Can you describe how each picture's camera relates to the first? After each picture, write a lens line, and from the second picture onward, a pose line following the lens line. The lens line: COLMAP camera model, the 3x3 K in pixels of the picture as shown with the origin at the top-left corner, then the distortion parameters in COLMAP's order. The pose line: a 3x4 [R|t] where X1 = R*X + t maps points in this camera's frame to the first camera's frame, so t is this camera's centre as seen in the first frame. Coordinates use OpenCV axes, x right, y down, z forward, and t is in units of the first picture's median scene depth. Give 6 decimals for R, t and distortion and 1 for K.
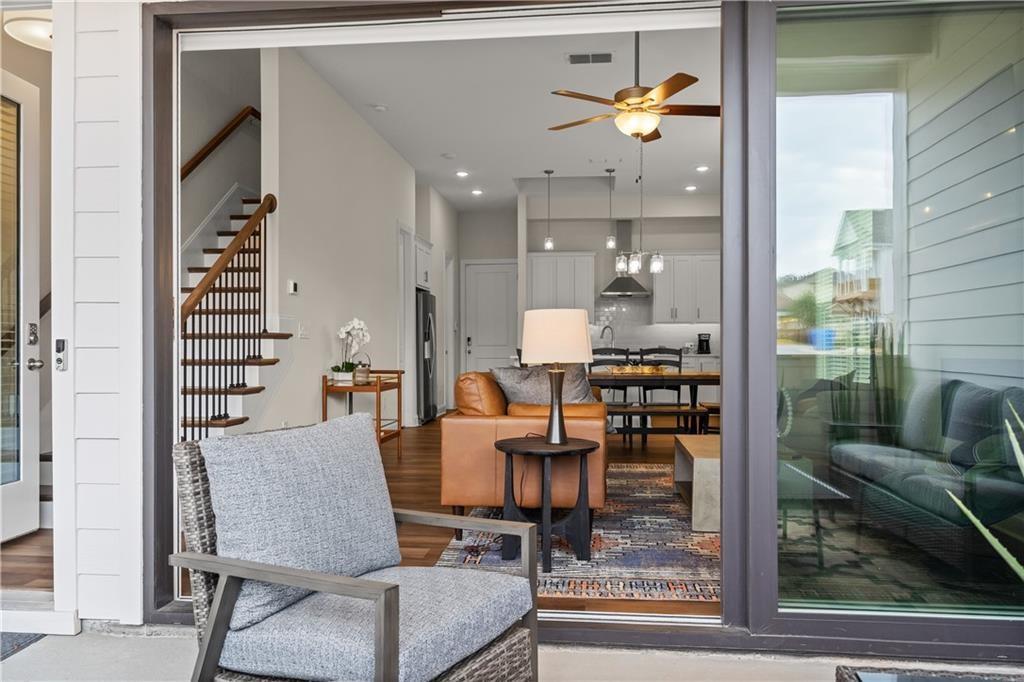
lens RADIAL K [[780.3, 0, 516.4], [0, 780.3, 343.7], [0, 0, 1]] dist [0.006291, 0.000918]
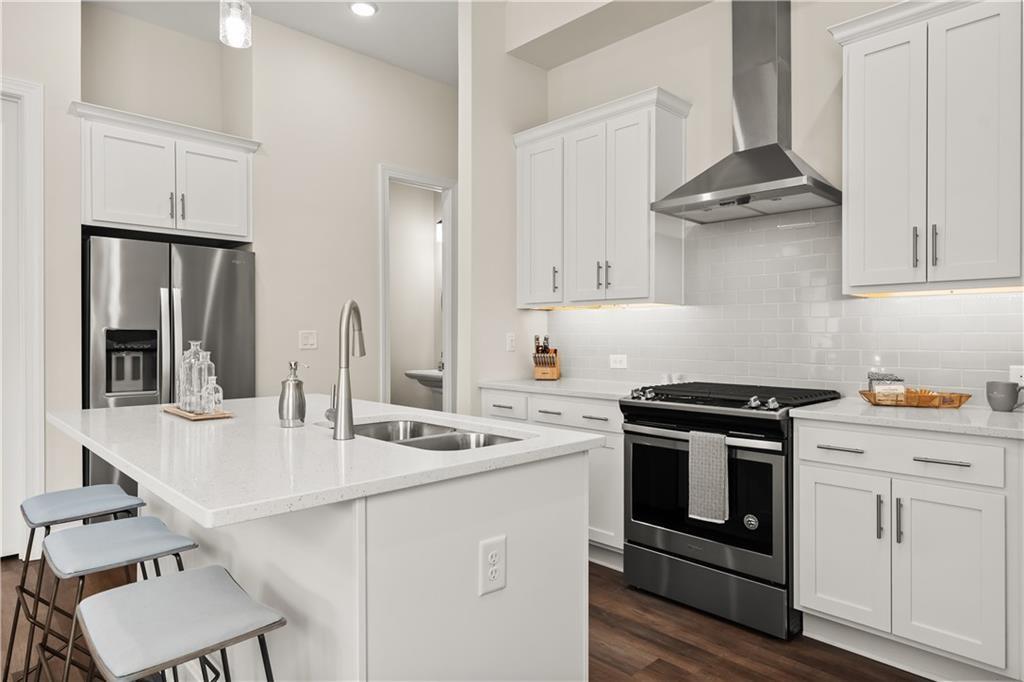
lens RADIAL K [[608.9, 0, 507.3], [0, 608.9, 335.8], [0, 0, 1]] dist [0.005793, 0.001474]
pose [[0.764174, 0.000768, -0.645009, 0.225988], [0.001614, 0.999994, 0.003103, -0.011439], [0.645008, -0.003413, 0.764168, 0.765875]]
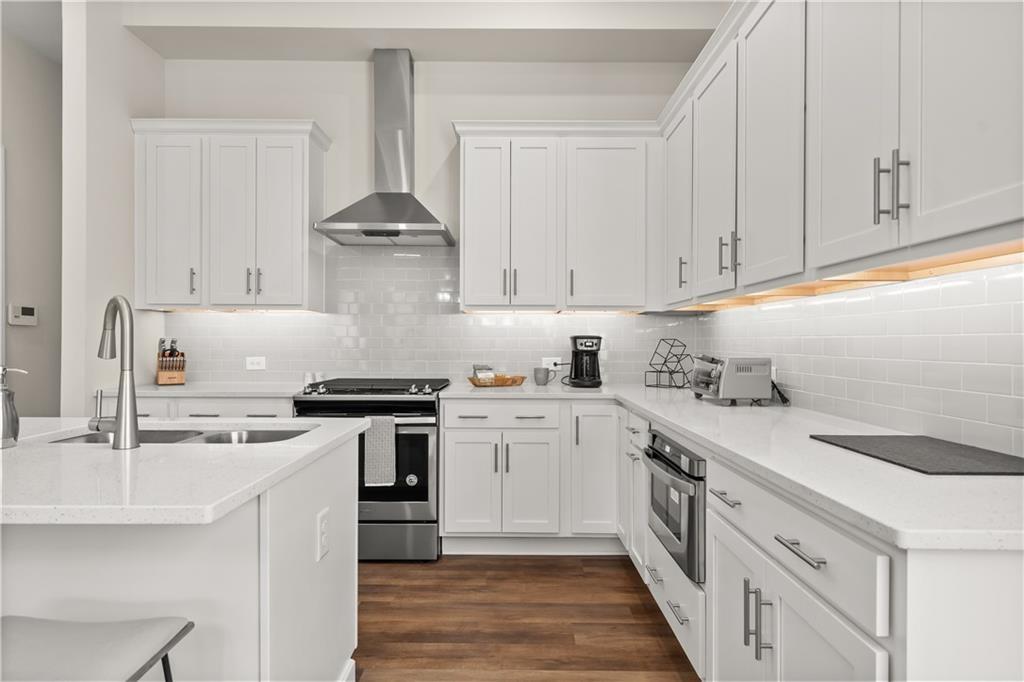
lens RADIAL K [[563.7, 0, 514.4], [0, 563.7, 343.9], [0, 0, 1]] dist [0.000726, 0.001789]
pose [[0.994260, 0.003876, 0.106924, 0.174355], [-0.004658, 0.999964, 0.007065, -0.010495], [-0.106893, -0.007522, 0.994242, 0.721508]]
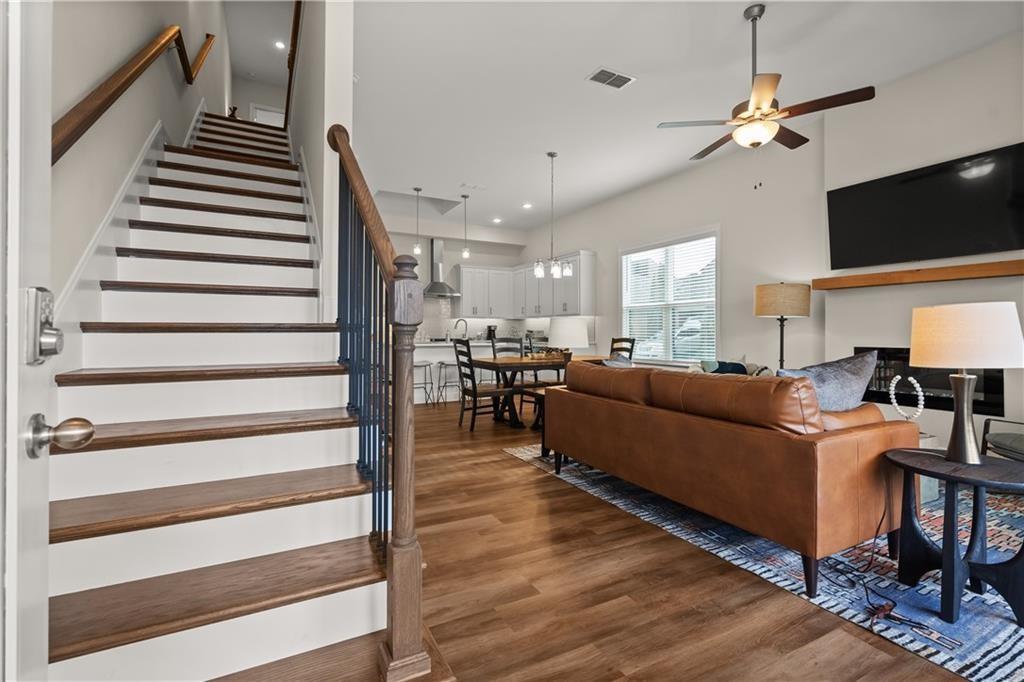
lens RADIAL K [[469.6, 0, 510.9], [0, 469.6, 331.6], [0, 0, 1]] dist [0.000680, 0.000179]
pose [[0.829989, 0.004059, 0.557766, -0.207434], [-0.006040, 0.999980, 0.001710, -0.003646], [-0.557748, -0.004788, 0.829997, 0.277670]]
